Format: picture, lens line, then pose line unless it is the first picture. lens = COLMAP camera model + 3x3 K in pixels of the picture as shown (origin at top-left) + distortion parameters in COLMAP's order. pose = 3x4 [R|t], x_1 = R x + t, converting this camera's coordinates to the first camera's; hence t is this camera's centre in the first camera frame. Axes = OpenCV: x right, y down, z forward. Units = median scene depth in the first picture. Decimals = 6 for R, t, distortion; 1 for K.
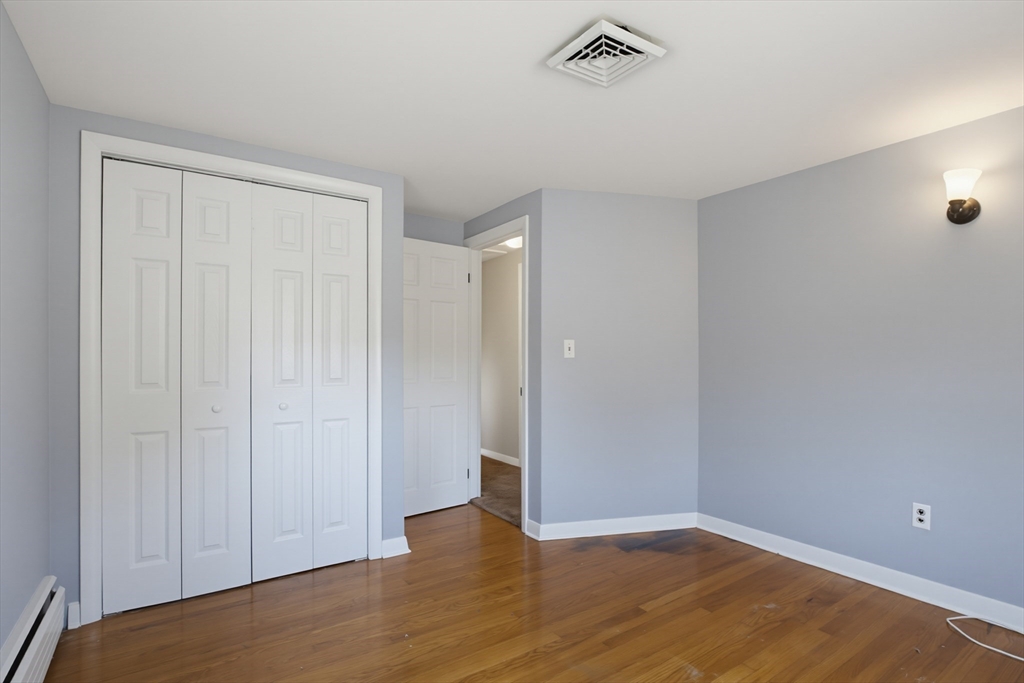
lens RADIAL K [[504.3, 0, 514.7], [0, 504.3, 344.8], [0, 0, 1]] dist [-0.052211, 0.020640]
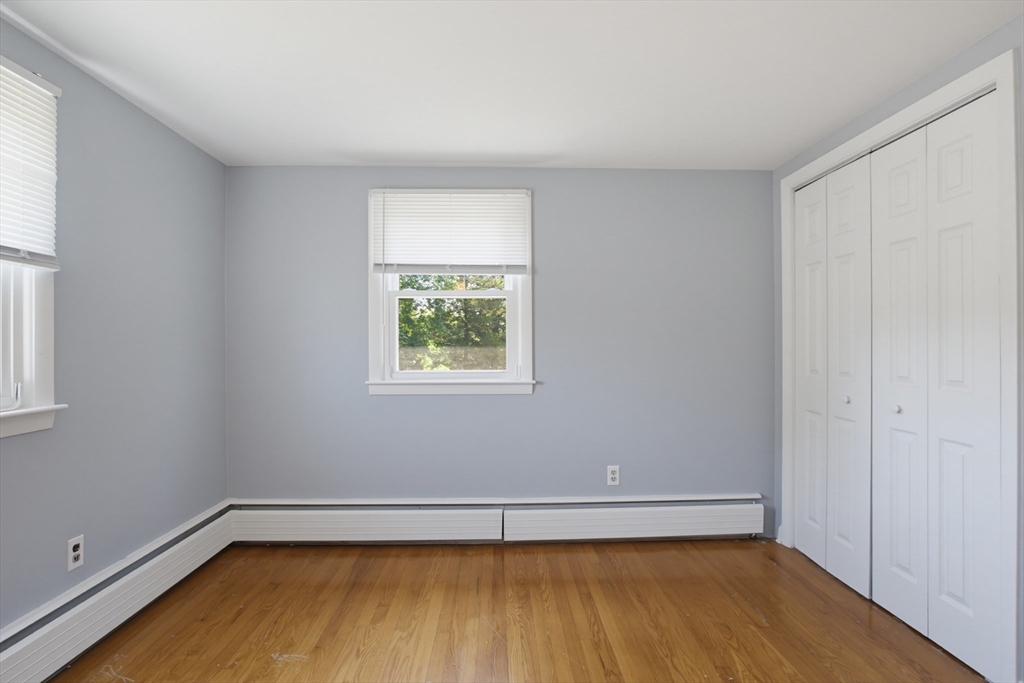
lens RADIAL K [[494.9, 0, 511.3], [0, 494.9, 348.1], [0, 0, 1]] dist [-0.028683, 0.001223]
pose [[-0.542912, 0.002764, -0.839785, 0.554591], [0.019528, 0.999766, -0.009334, 0.020725], [0.839562, -0.021467, -0.542839, 0.937520]]
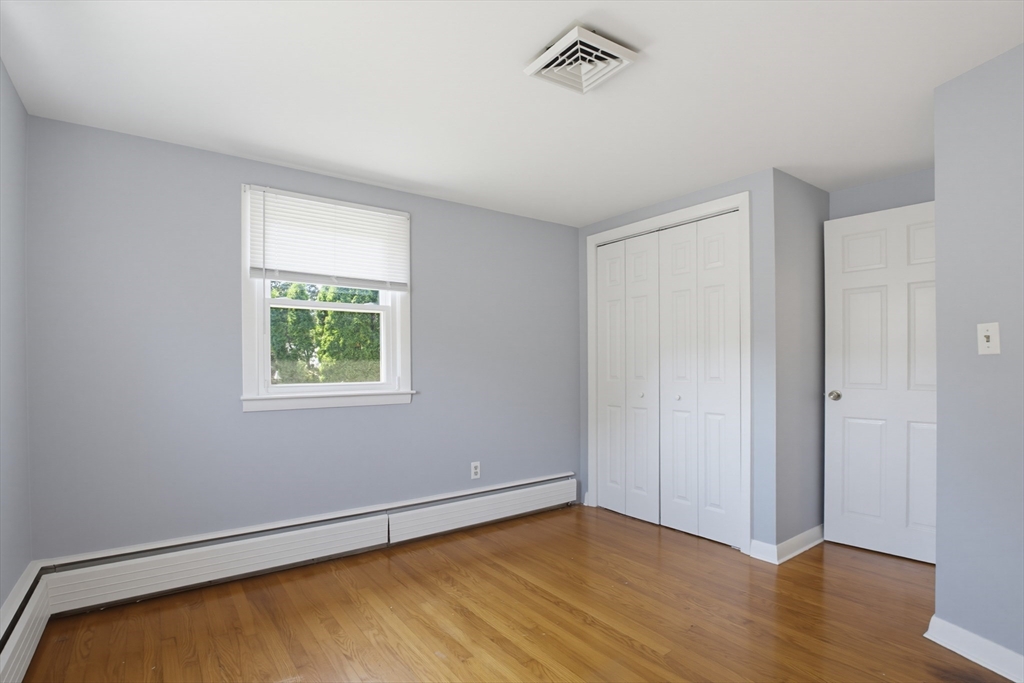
lens RADIAL K [[504.0, 0, 522.2], [0, 504.0, 365.3], [0, 0, 1]] dist [-0.045486, 0.013400]
pose [[0.034946, -0.000489, -0.999389, 0.835270], [0.027544, 0.999620, 0.000474, 0.030352], [0.999010, -0.027543, 0.034947, 0.579935]]
